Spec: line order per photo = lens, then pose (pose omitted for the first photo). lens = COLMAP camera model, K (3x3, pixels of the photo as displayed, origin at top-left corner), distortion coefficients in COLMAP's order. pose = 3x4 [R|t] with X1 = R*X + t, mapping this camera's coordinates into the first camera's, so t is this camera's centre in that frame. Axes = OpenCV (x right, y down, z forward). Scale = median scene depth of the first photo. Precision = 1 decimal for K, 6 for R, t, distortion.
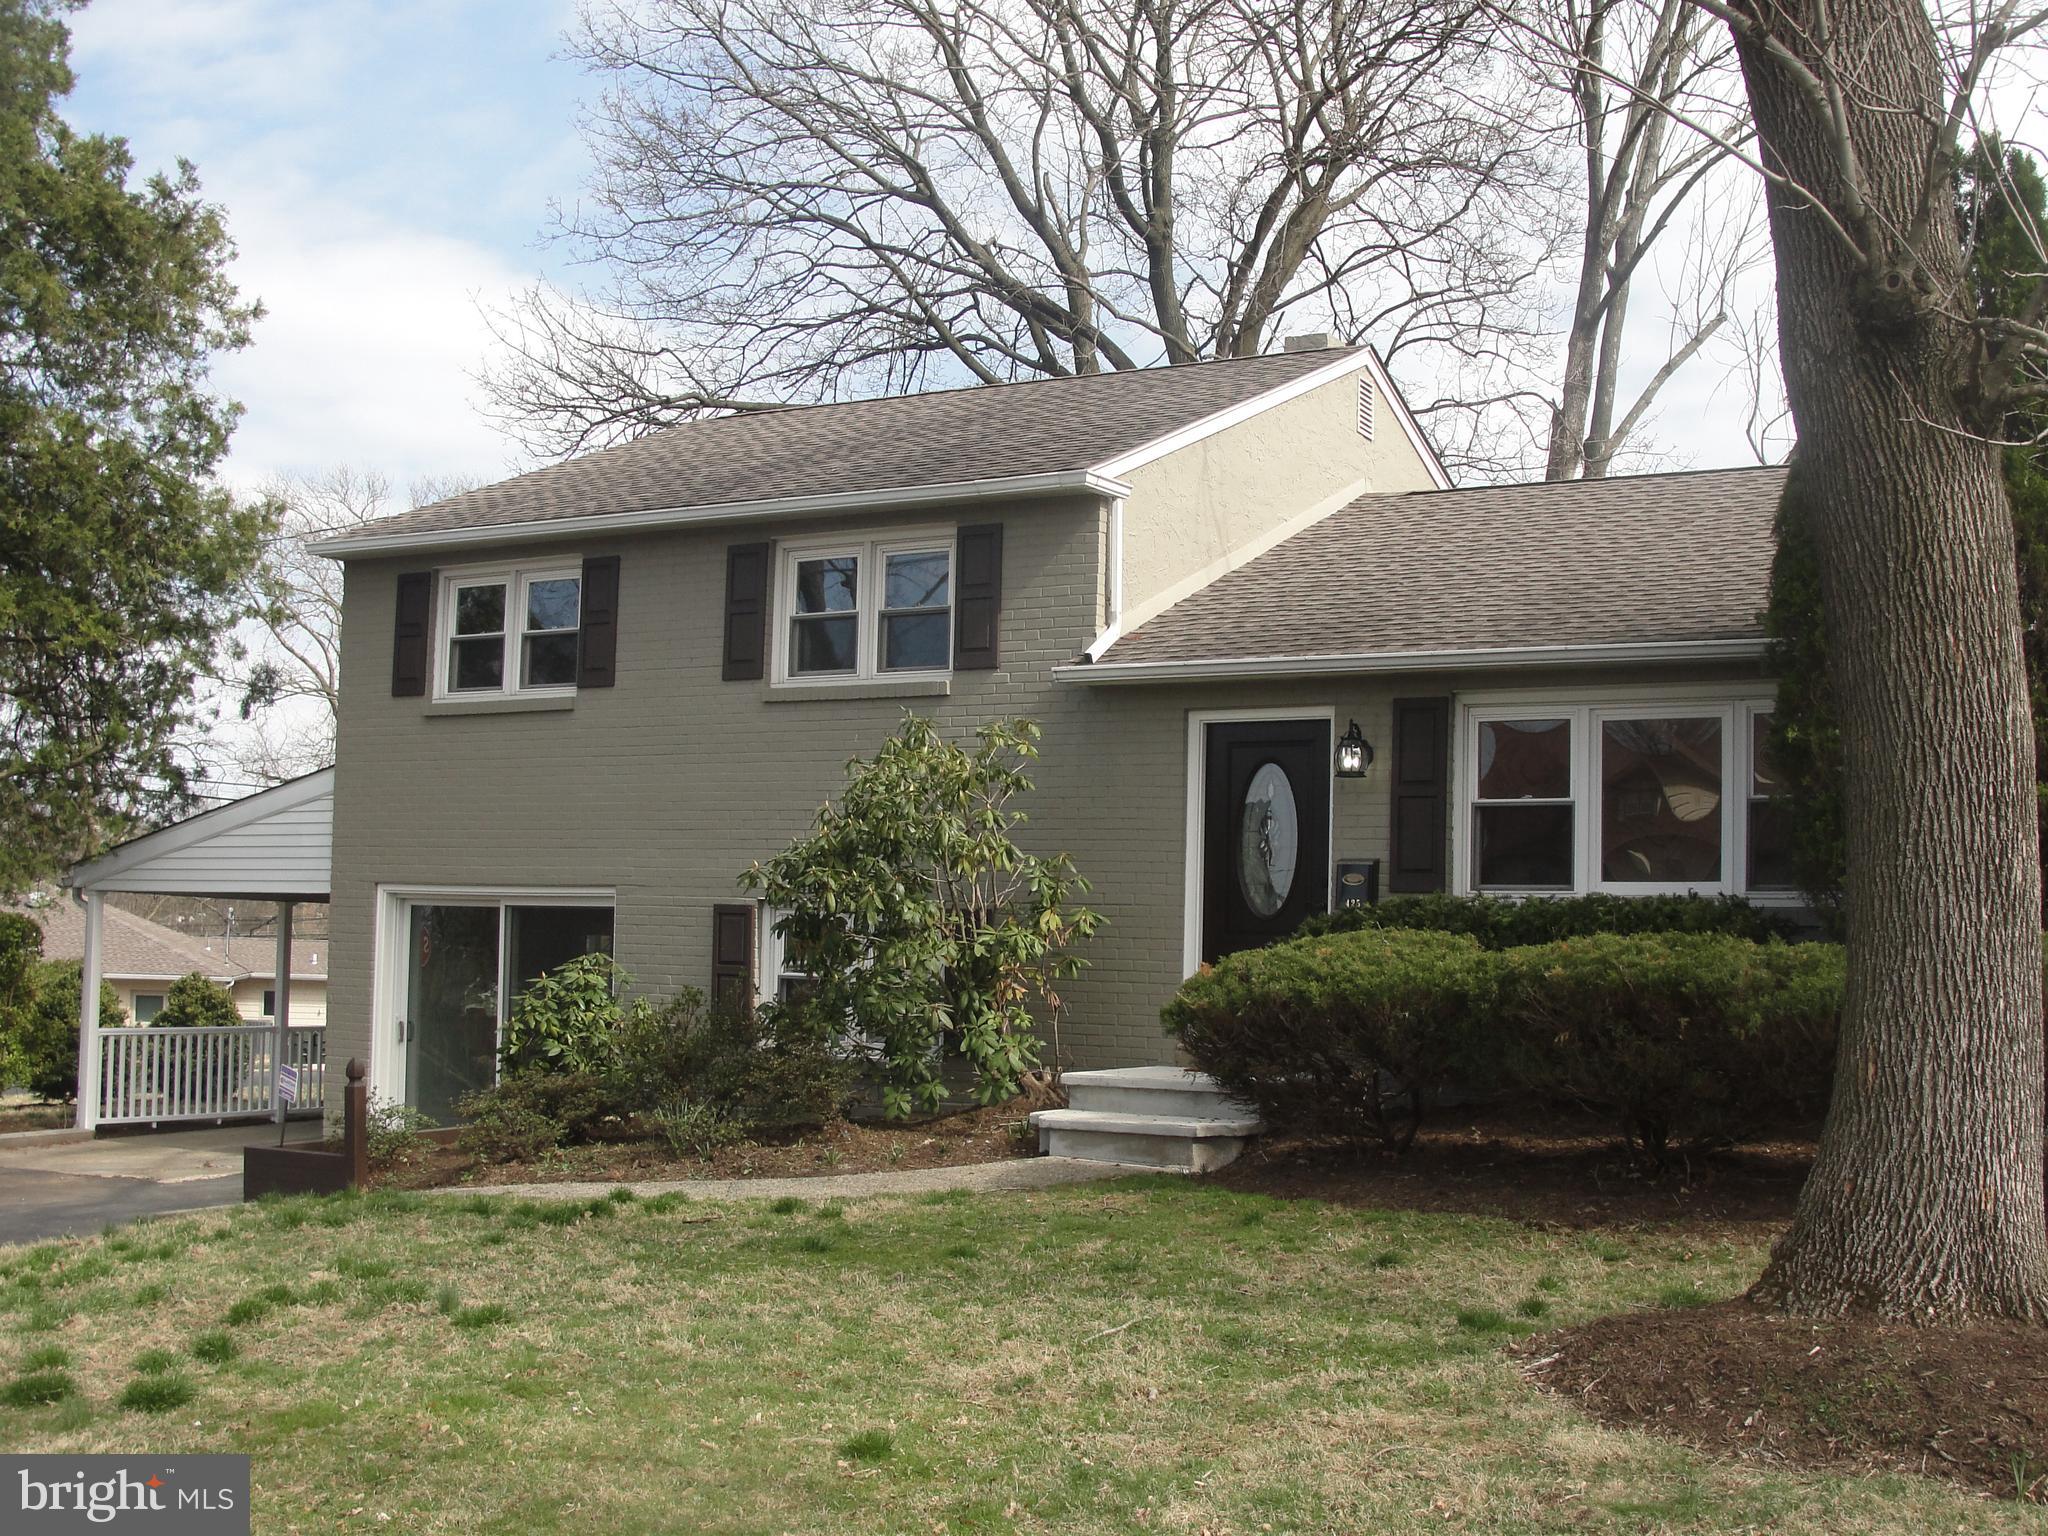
lens RADIAL K [[2417.2, 0, 1025.6], [0, 2417.2, 791.2], [0, 0, 1]] dist [-0.175150, 0.012219]
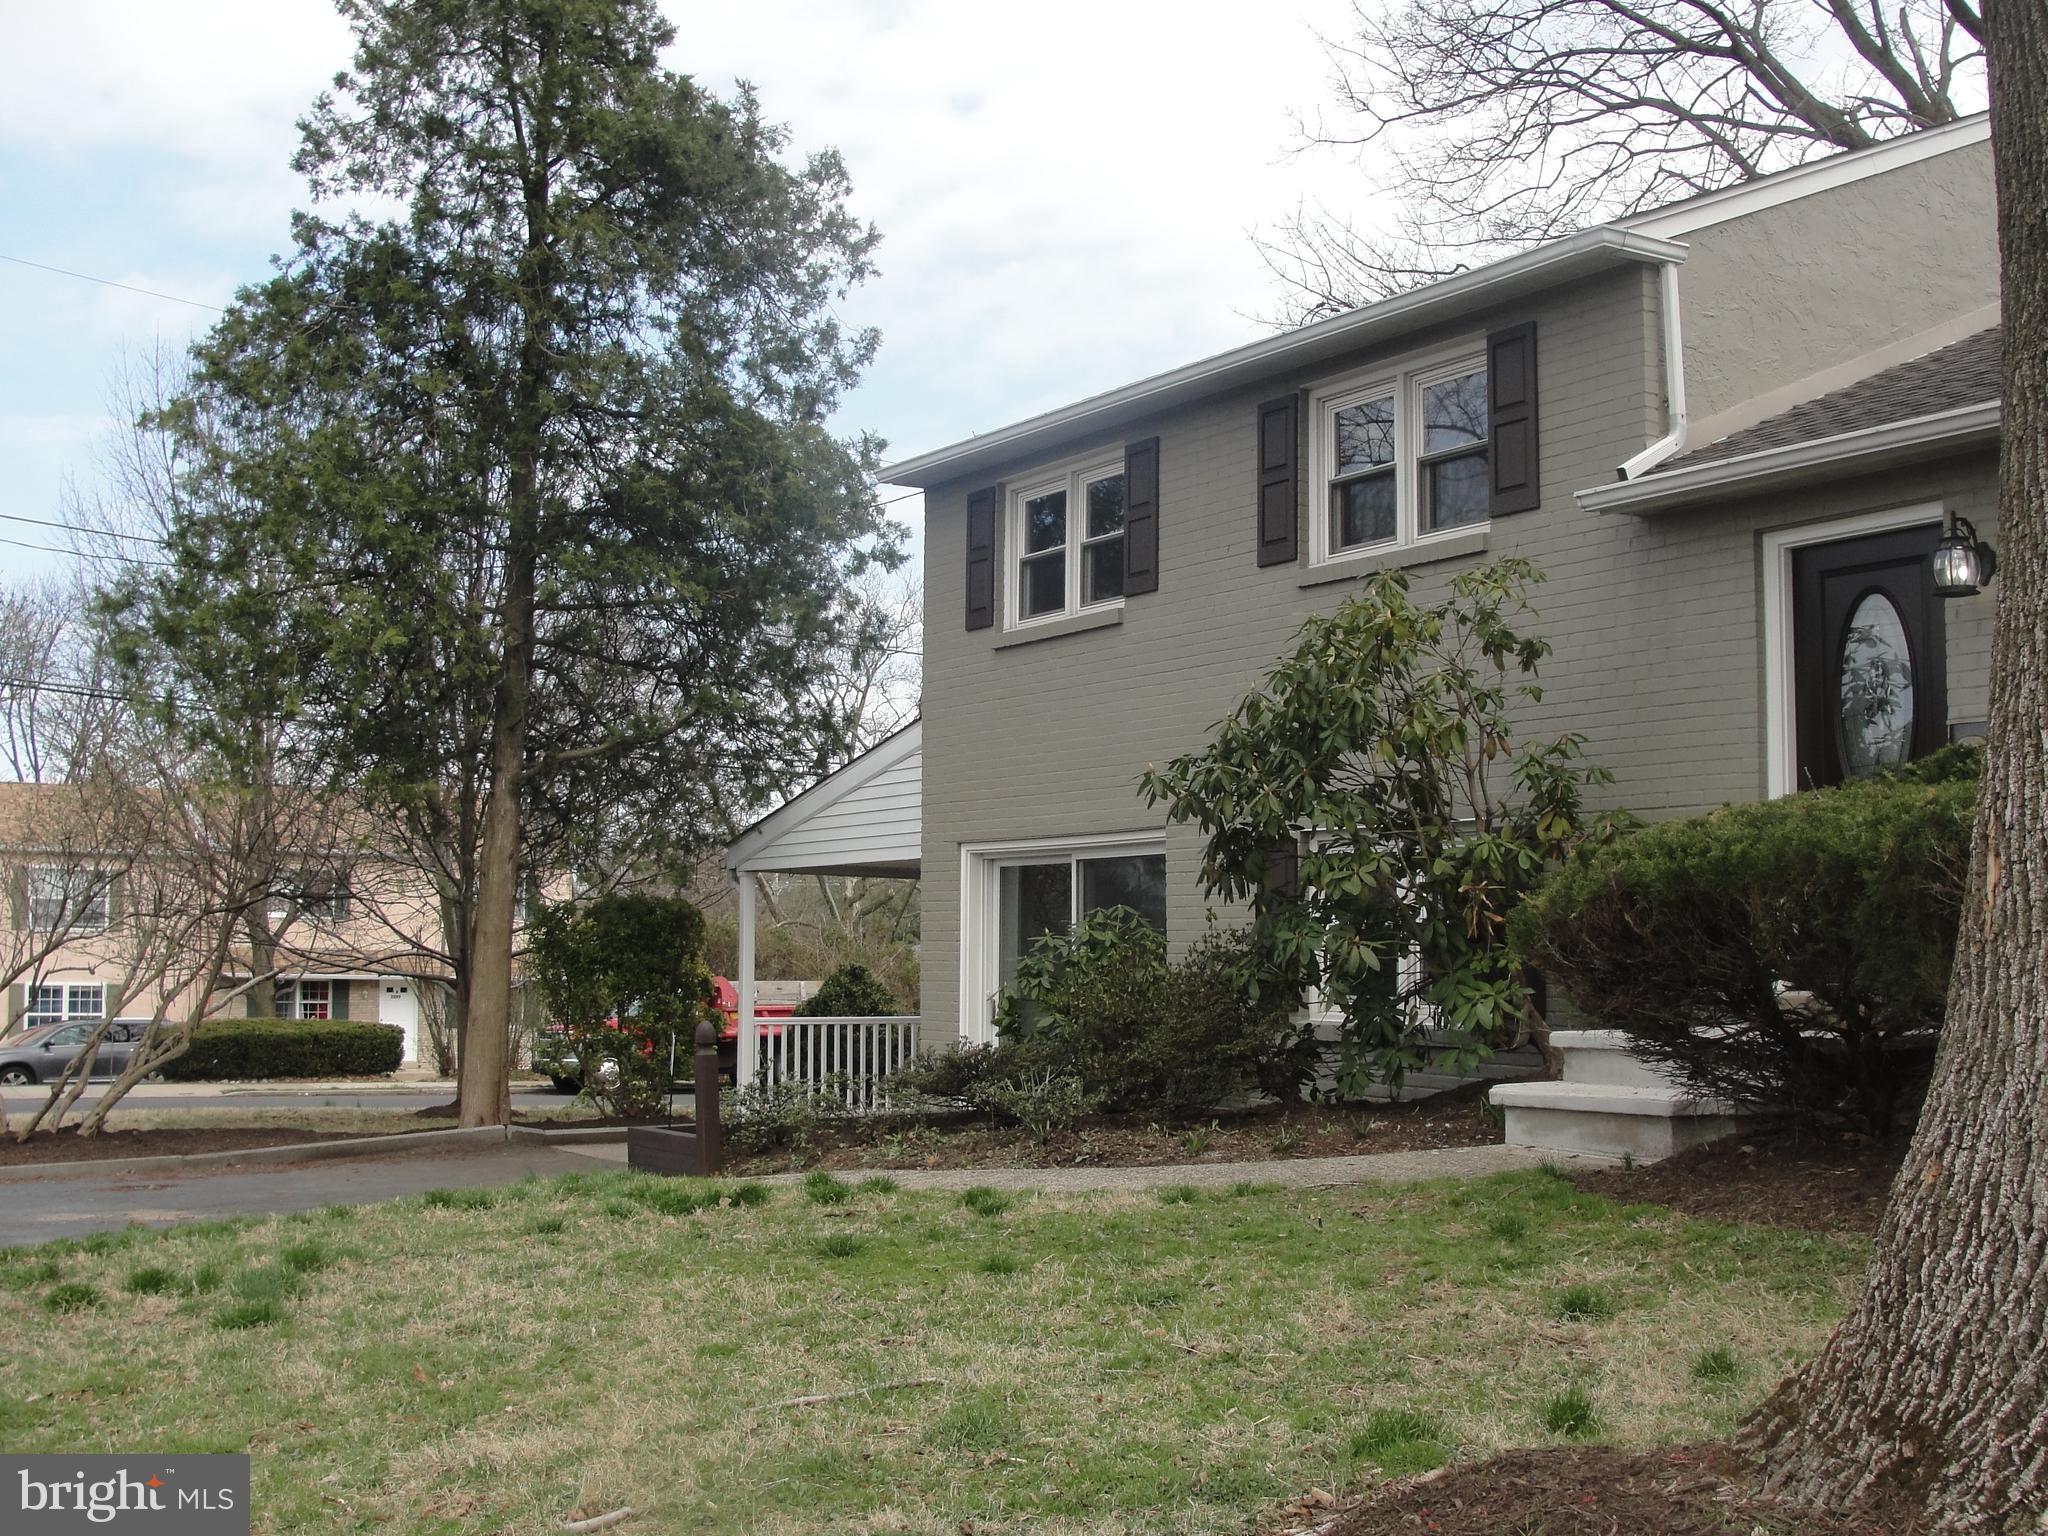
lens RADIAL K [[2385.5, 0, 1047.3], [0, 2385.5, 813.7], [0, 0, 1]] dist [-0.196282, 0.264148]
pose [[0.895545, -0.049259, -0.442237, 0.181797], [0.048702, 0.998734, -0.012623, 0.049331], [0.442298, -0.010233, 0.896810, 0.272648]]
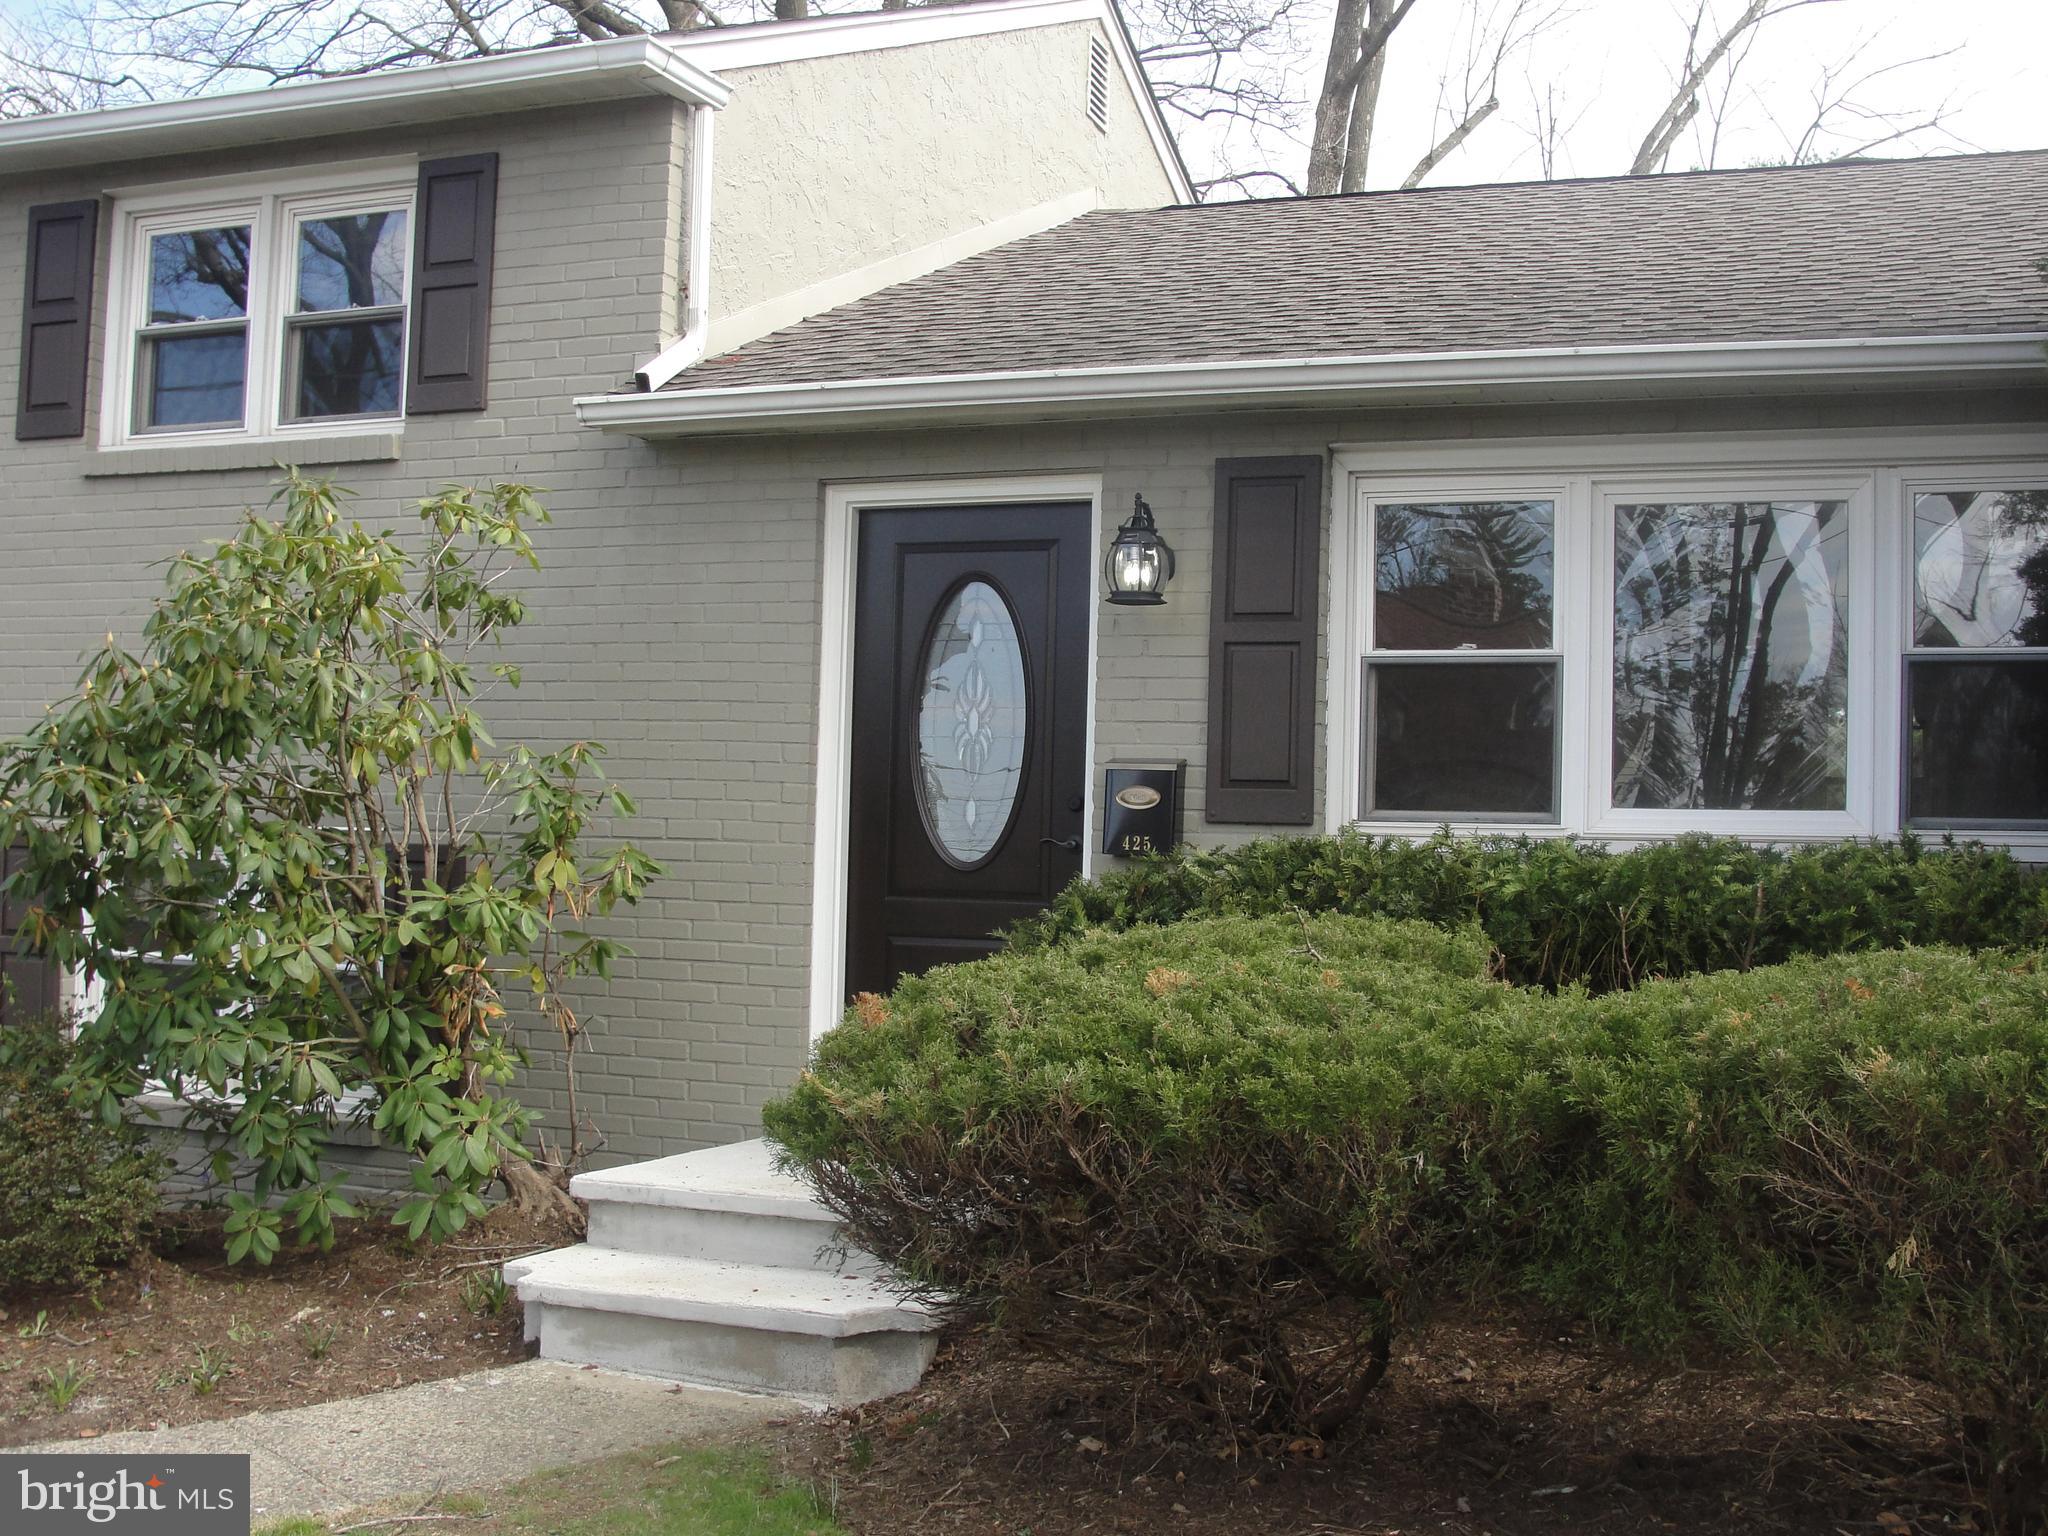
lens RADIAL K [[2385.5, 0, 1047.3], [0, 2385.5, 813.7], [0, 0, 1]] dist [-0.196282, 0.264148]
pose [[0.985885, 0.007862, 0.167237, 0.027702], [-0.015479, 0.998899, 0.044292, 0.016374], [-0.166705, -0.046255, 0.984921, 0.461335]]
